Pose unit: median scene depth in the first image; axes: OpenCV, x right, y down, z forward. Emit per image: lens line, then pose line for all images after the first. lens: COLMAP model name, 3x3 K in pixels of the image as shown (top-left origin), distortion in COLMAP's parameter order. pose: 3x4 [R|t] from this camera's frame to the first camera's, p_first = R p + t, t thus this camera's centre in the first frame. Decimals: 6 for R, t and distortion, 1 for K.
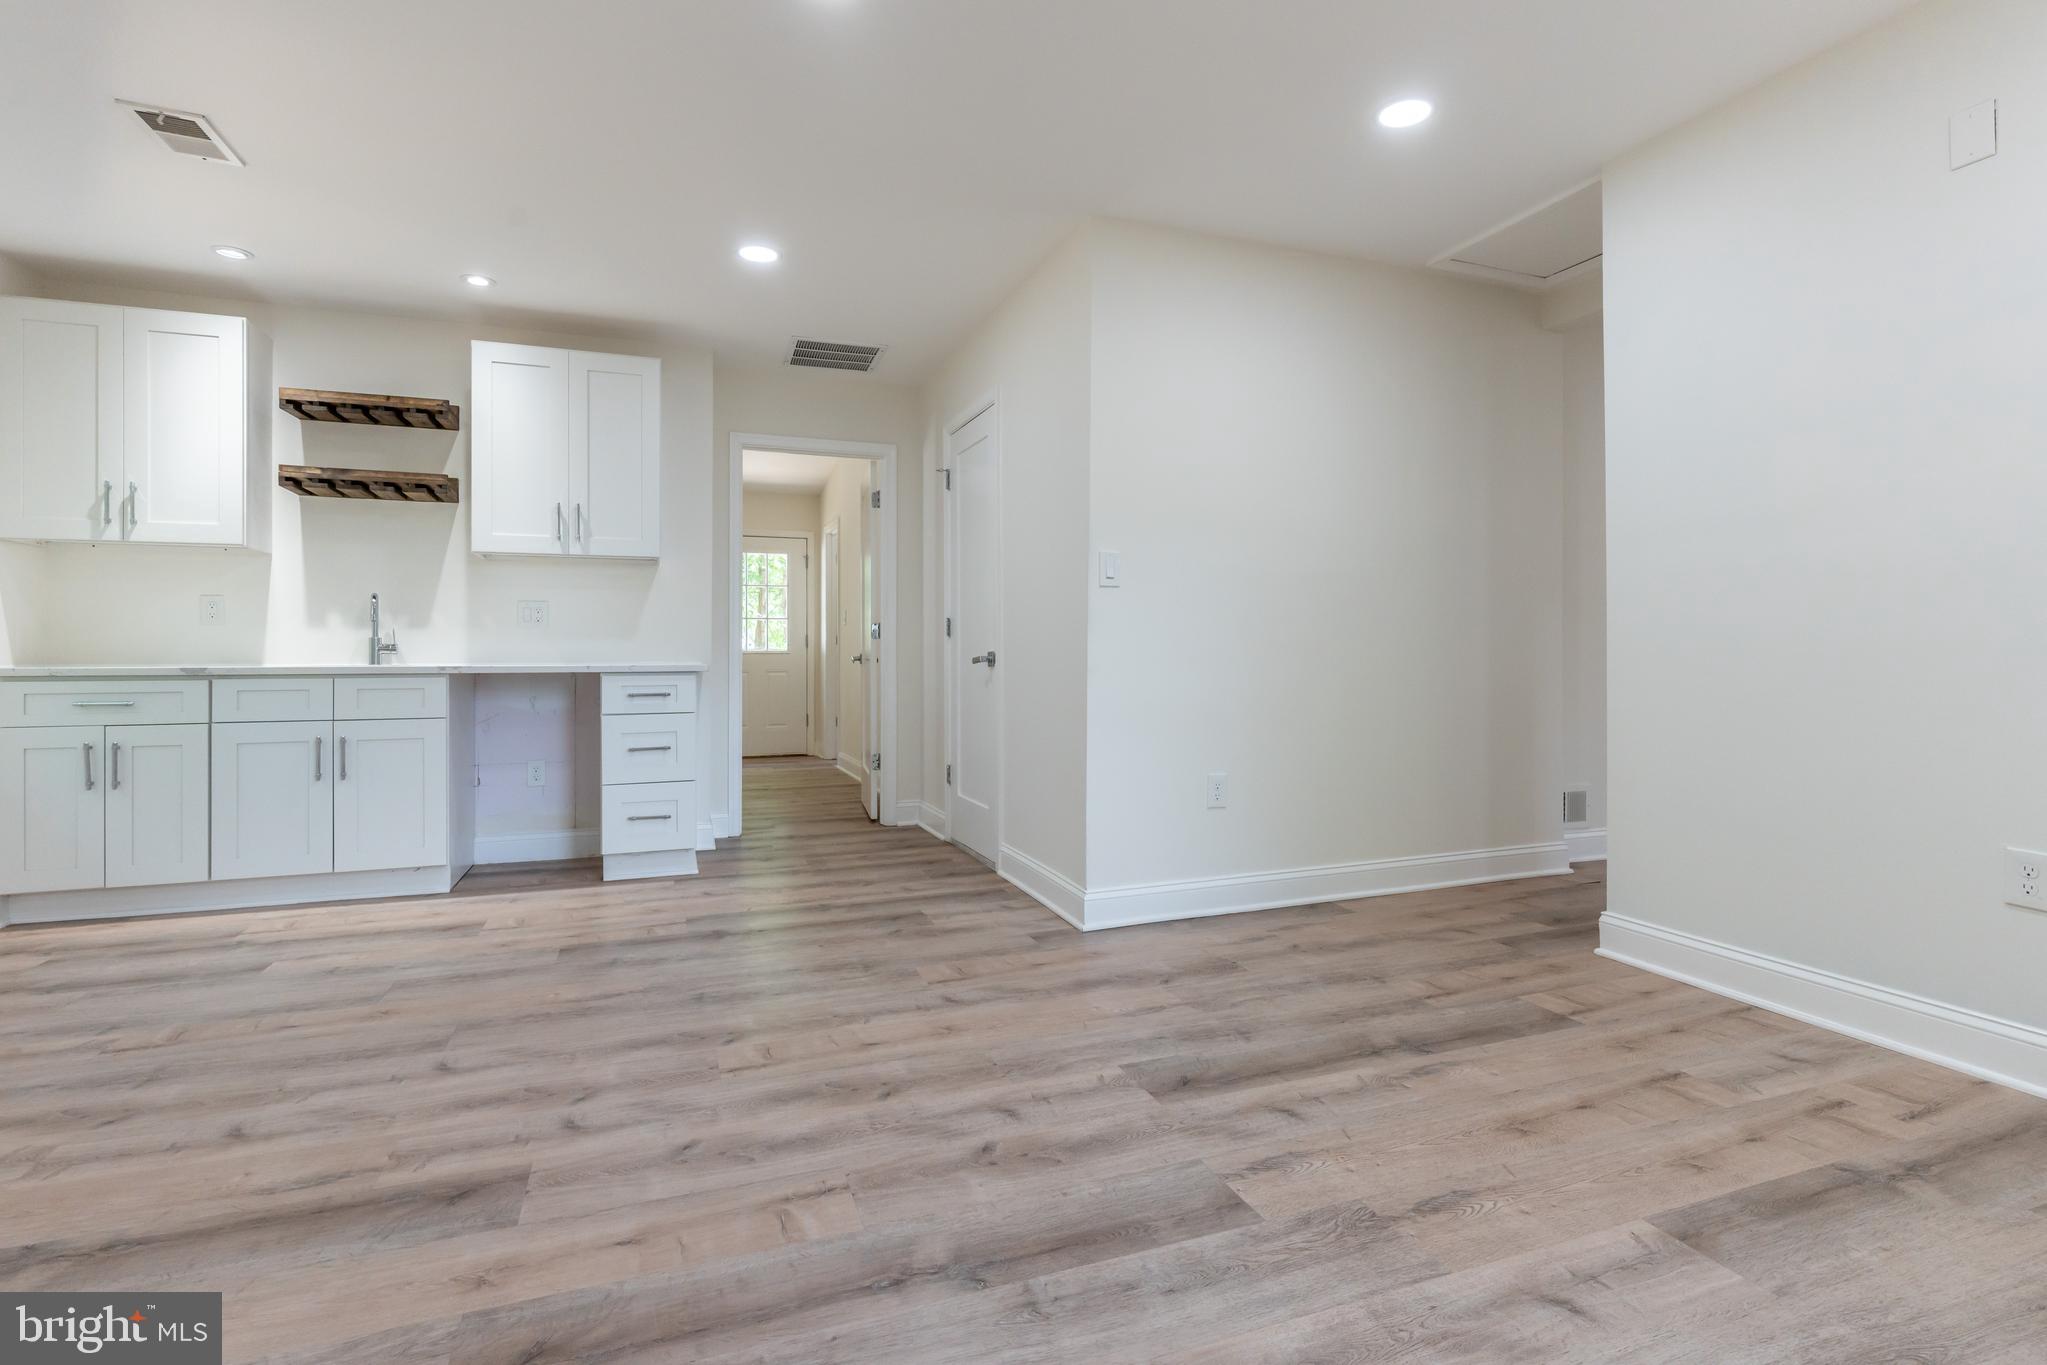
lens RADIAL K [[980.3, 0, 1044.2], [0, 980.3, 650.7], [0, 0, 1]] dist [-0.000509, 0.000215]
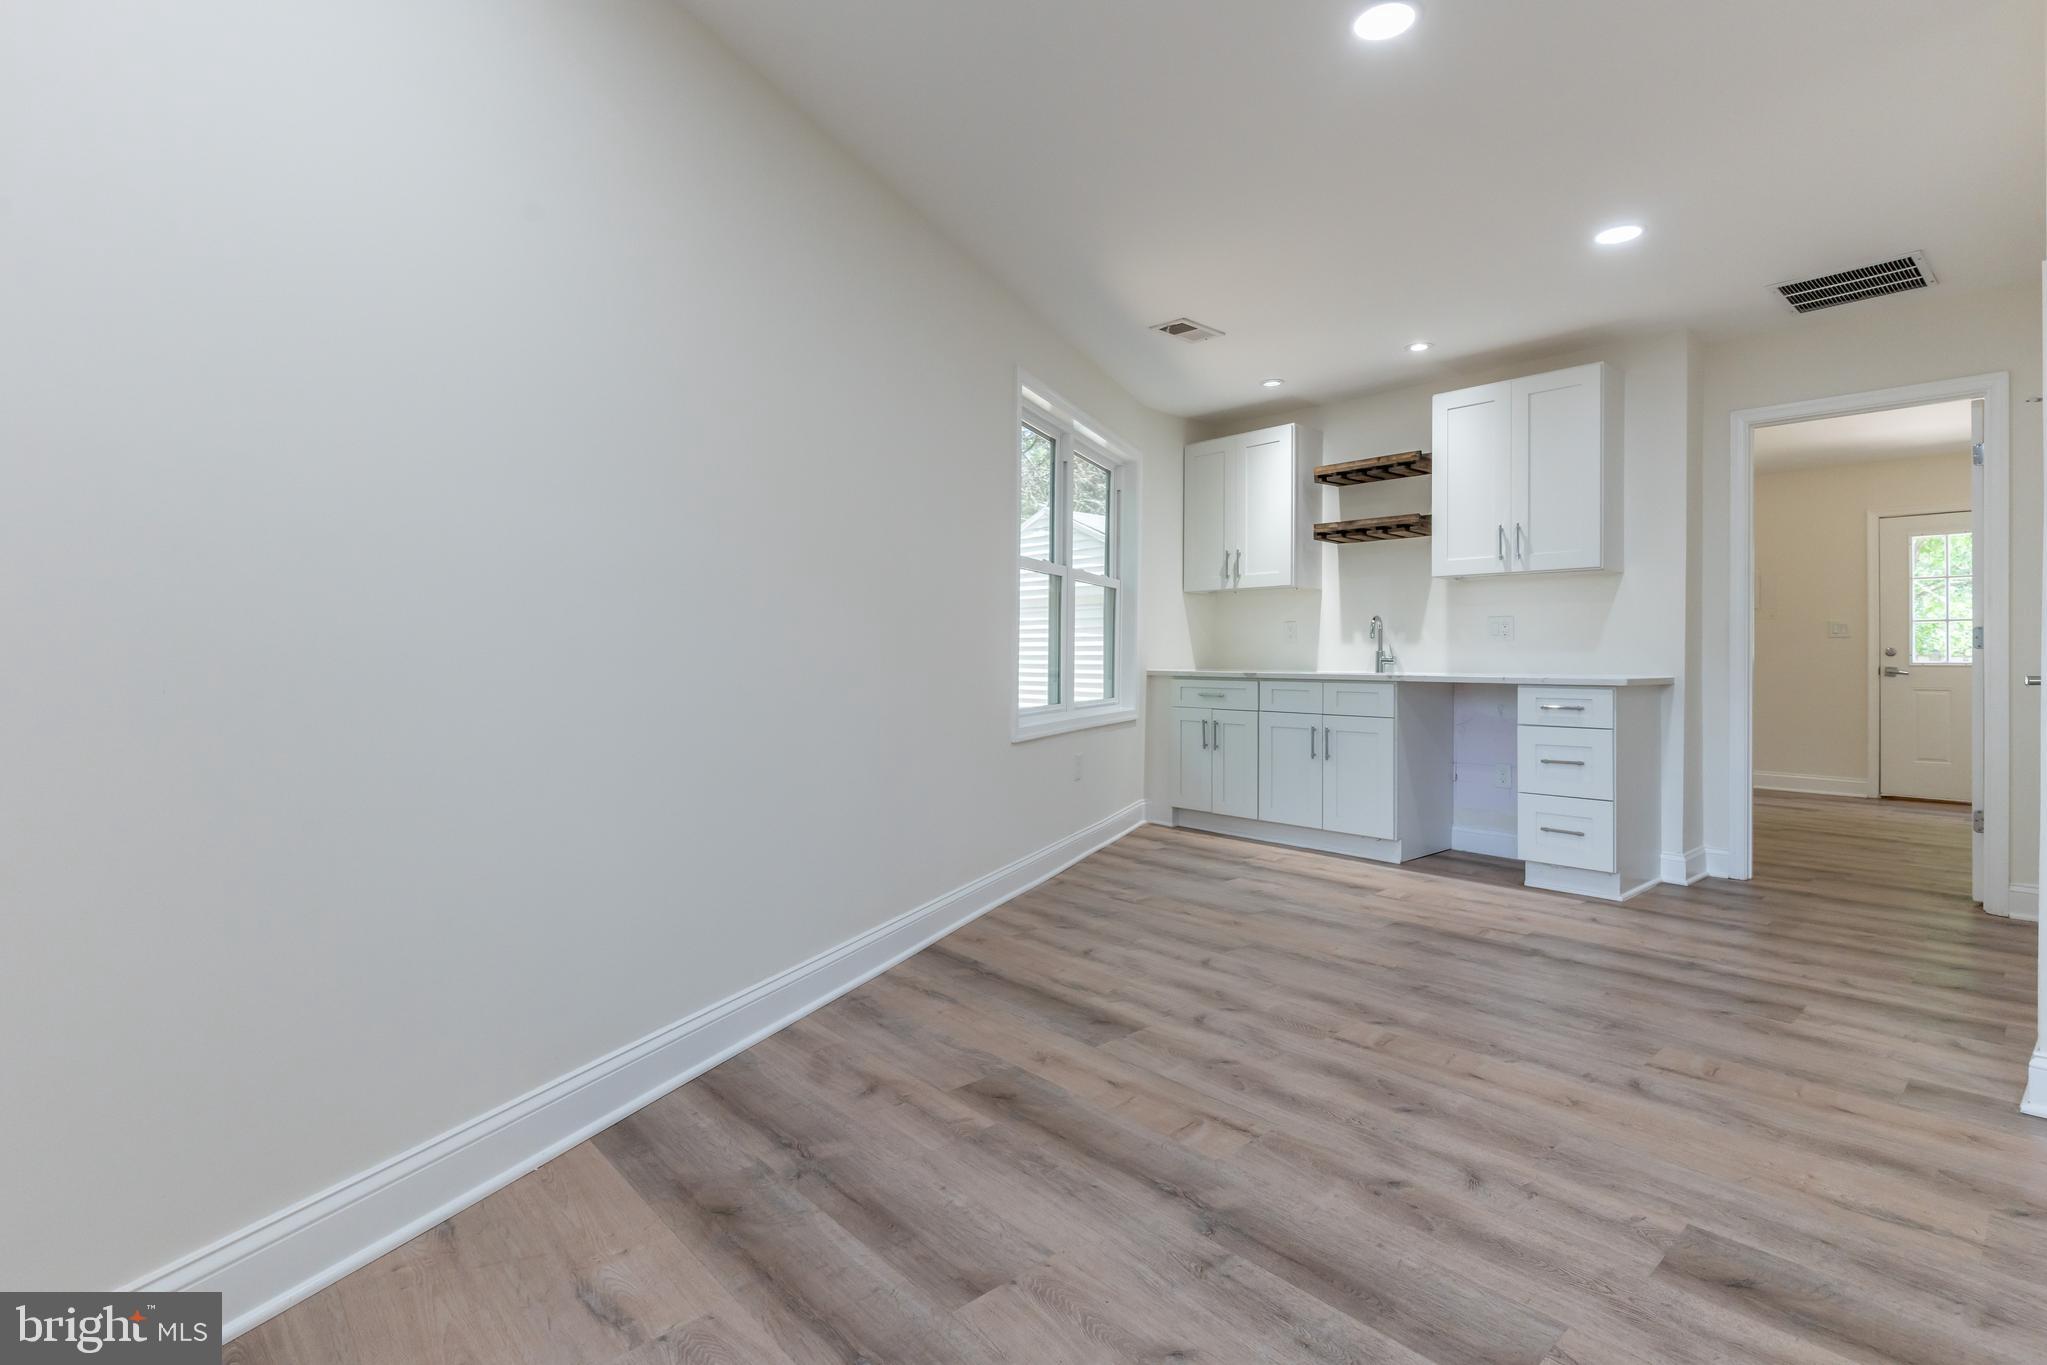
lens RADIAL K [[980.3, 0, 1044.2], [0, 980.3, 650.7], [0, 0, 1]] dist [-0.000509, 0.000215]
pose [[0.368829, -0.003712, -0.929490, 0.398174], [-0.003140, 0.999981, -0.005240, -0.007455], [0.929492, 0.004851, 0.368810, 0.175581]]
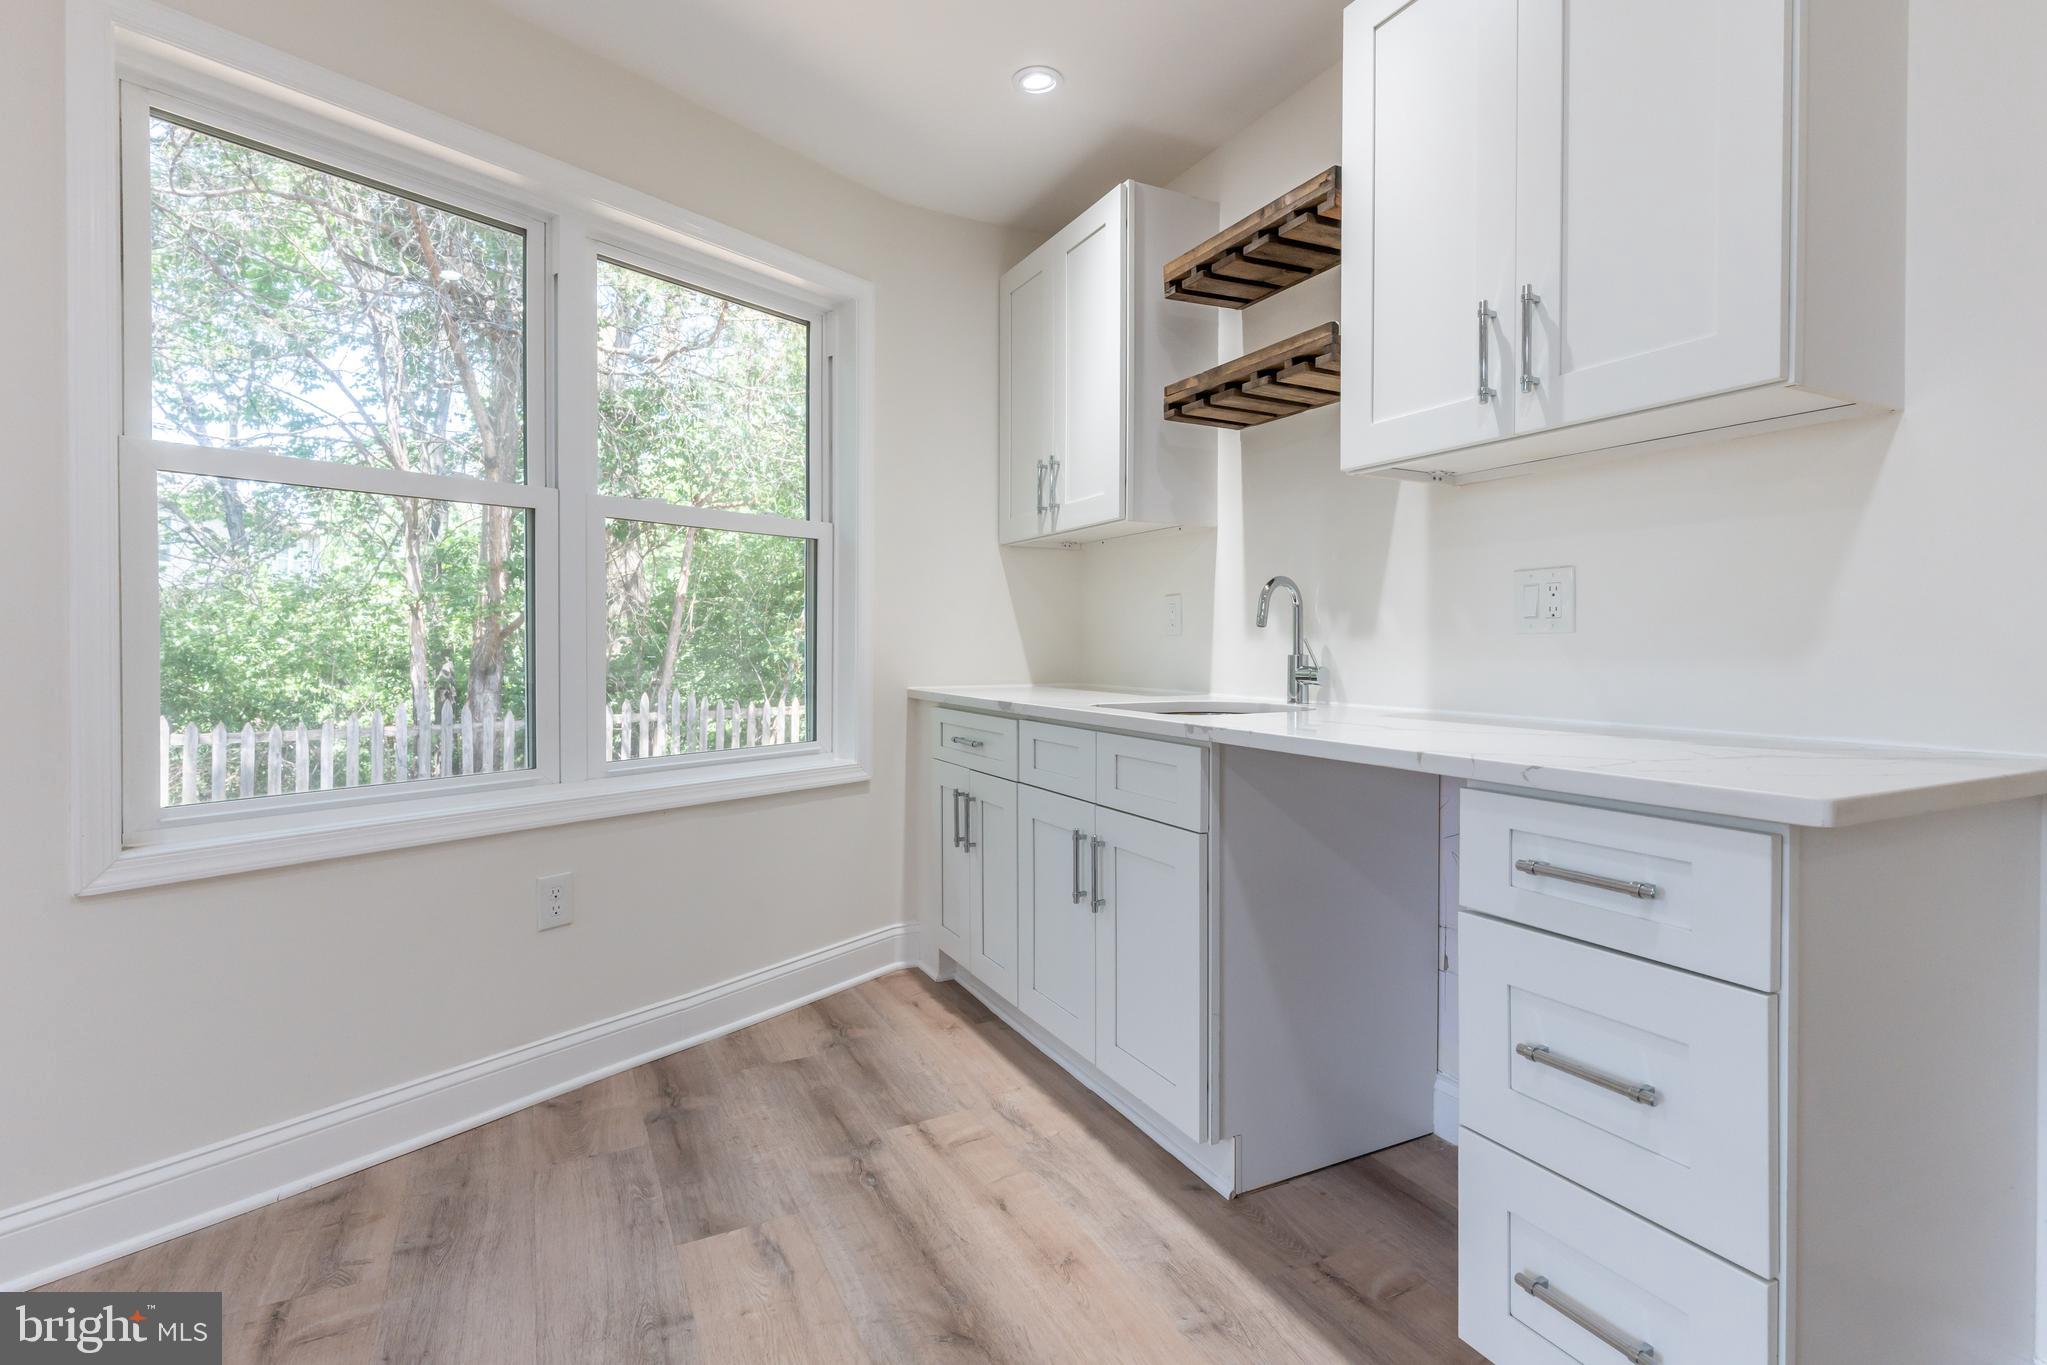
lens RADIAL K [[957.9, 0, 1059.2], [0, 957.9, 664.2], [0, 0, 1]] dist [0.002144, 0.000358]
pose [[0.099983, 0.025348, -0.994666, -0.181616], [0.004170, 0.999656, 0.025894, -0.028632], [0.994980, -0.006737, 0.099843, 1.003703]]
